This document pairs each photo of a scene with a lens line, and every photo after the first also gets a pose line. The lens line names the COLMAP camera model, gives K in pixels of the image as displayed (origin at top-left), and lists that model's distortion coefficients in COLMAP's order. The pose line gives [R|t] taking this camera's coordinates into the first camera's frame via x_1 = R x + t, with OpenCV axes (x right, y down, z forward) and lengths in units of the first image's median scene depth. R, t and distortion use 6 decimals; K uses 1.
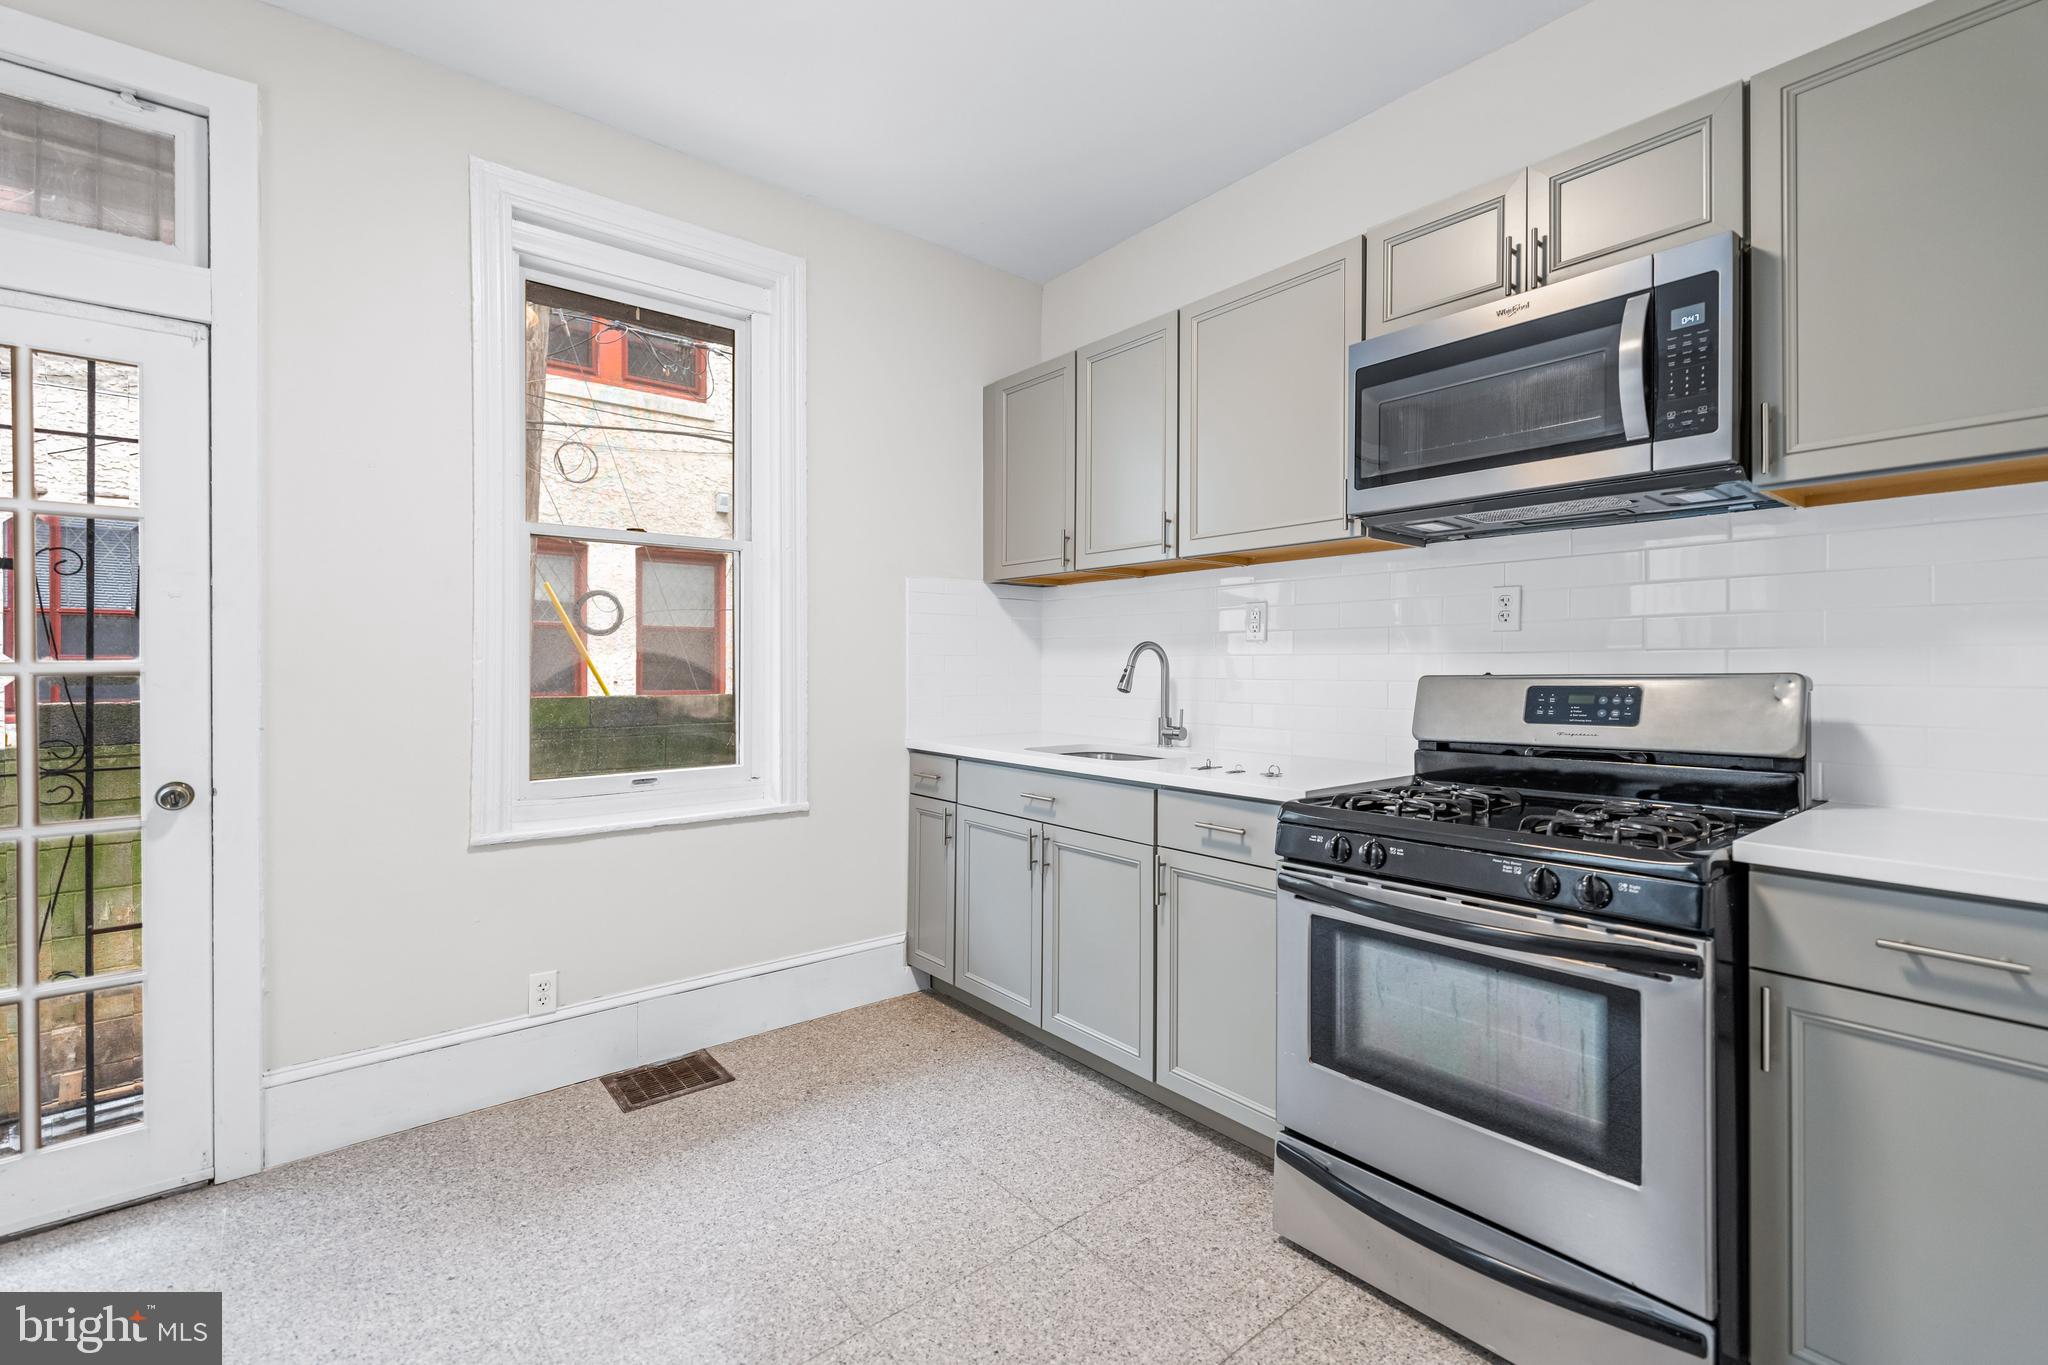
lens RADIAL K [[903.3, 0, 1030.1], [0, 903.3, 664.8], [0, 0, 1]] dist [0.000101, -0.000006]
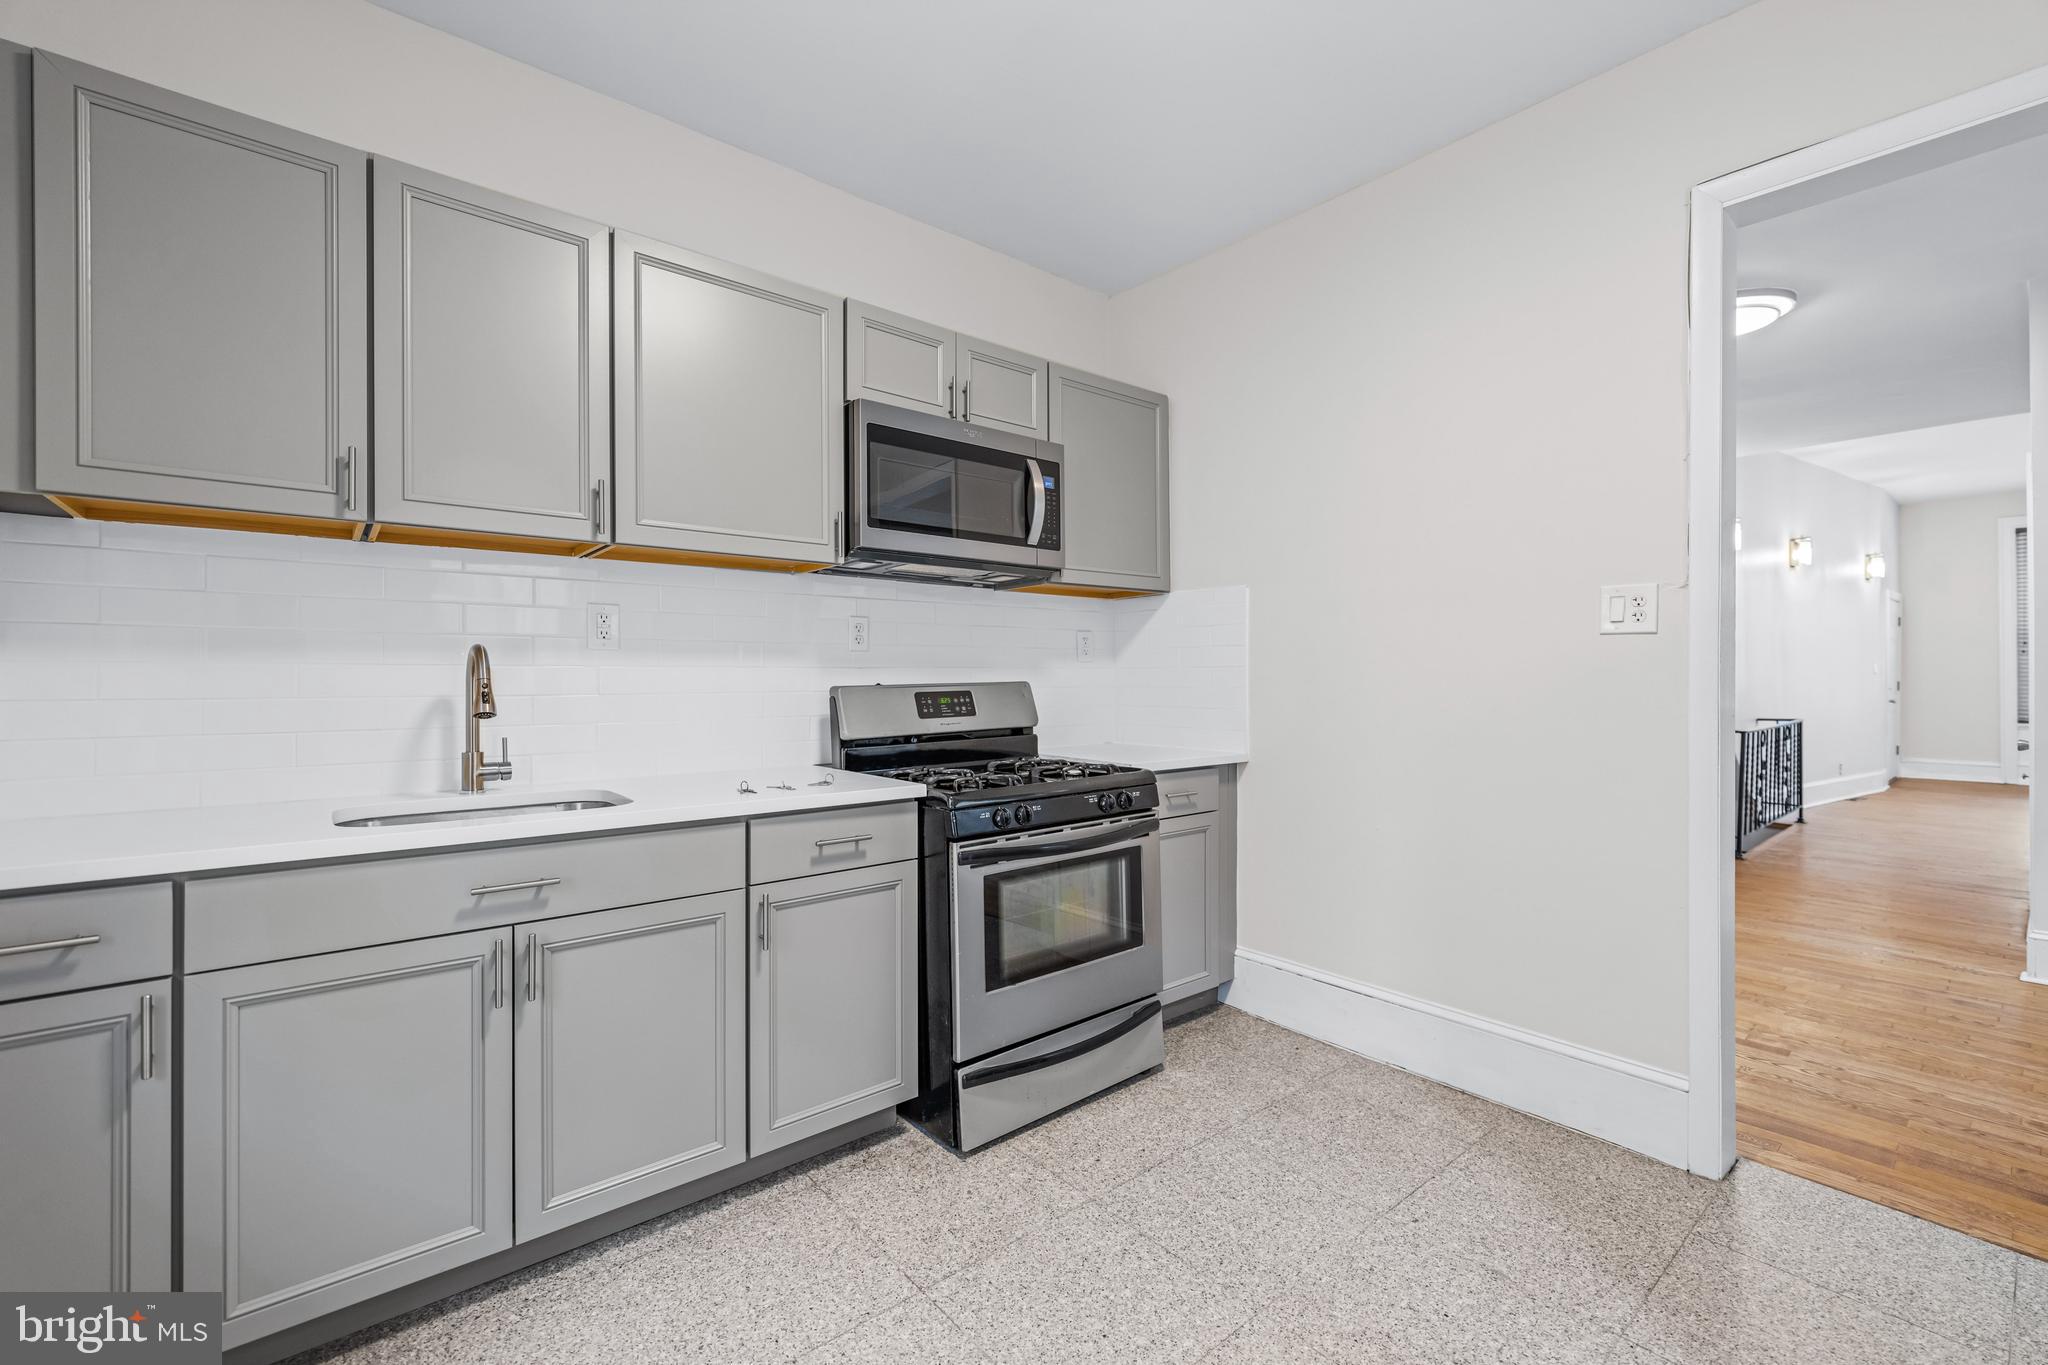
lens RADIAL K [[867.4, 0, 1028.1], [0, 867.4, 684.0], [0, 0, 1]] dist [-0.013763, -0.000082]
pose [[-0.017742, -0.007046, 0.999818, -0.710730], [0.002419, 0.999972, 0.007090, 0.001273], [-0.999840, 0.002545, -0.017725, 0.767645]]
